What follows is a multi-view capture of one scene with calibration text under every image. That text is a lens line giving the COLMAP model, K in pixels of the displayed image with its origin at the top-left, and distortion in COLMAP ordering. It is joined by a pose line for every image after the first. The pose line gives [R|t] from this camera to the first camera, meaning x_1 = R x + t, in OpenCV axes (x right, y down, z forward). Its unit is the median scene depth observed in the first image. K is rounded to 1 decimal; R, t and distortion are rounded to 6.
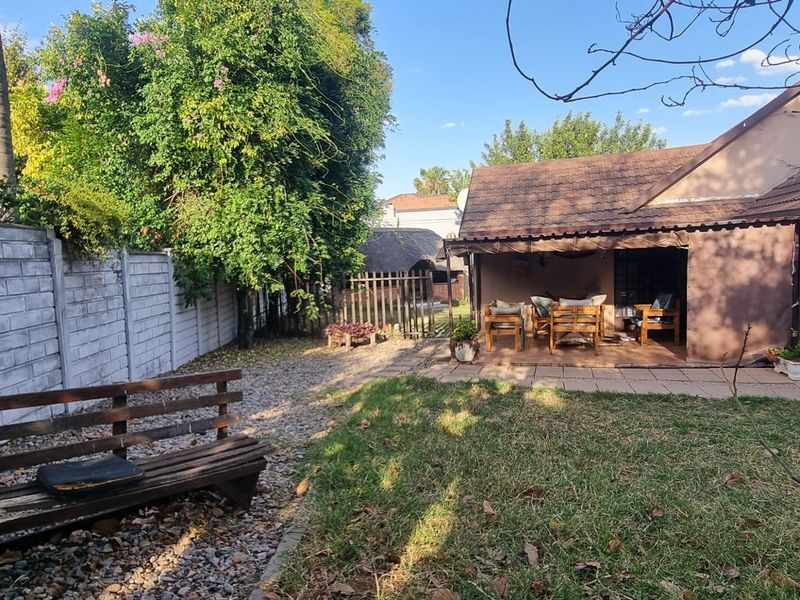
lens RADIAL K [[547.6, 0, 395.3], [0, 547.6, 306.2], [0, 0, 1]] dist [-0.007320, -0.001597]
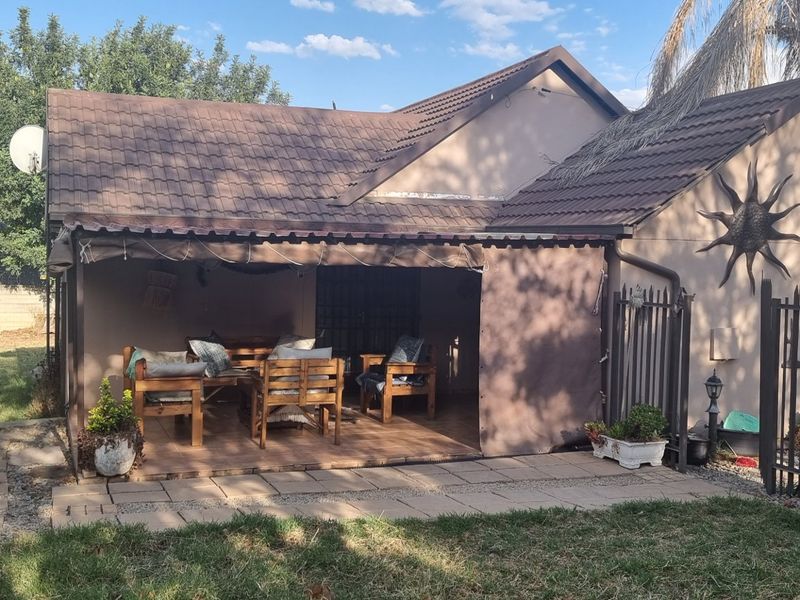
lens RADIAL K [[915.9, 0, 399.4], [0, 915.9, 274.0], [0, 0, 1]] dist [0.132294, -0.229669]
pose [[0.796490, 0.049331, 0.602636, -0.187477], [-0.003538, 0.997029, -0.076939, -0.017140], [-0.604641, 0.059149, 0.794299, 0.174159]]
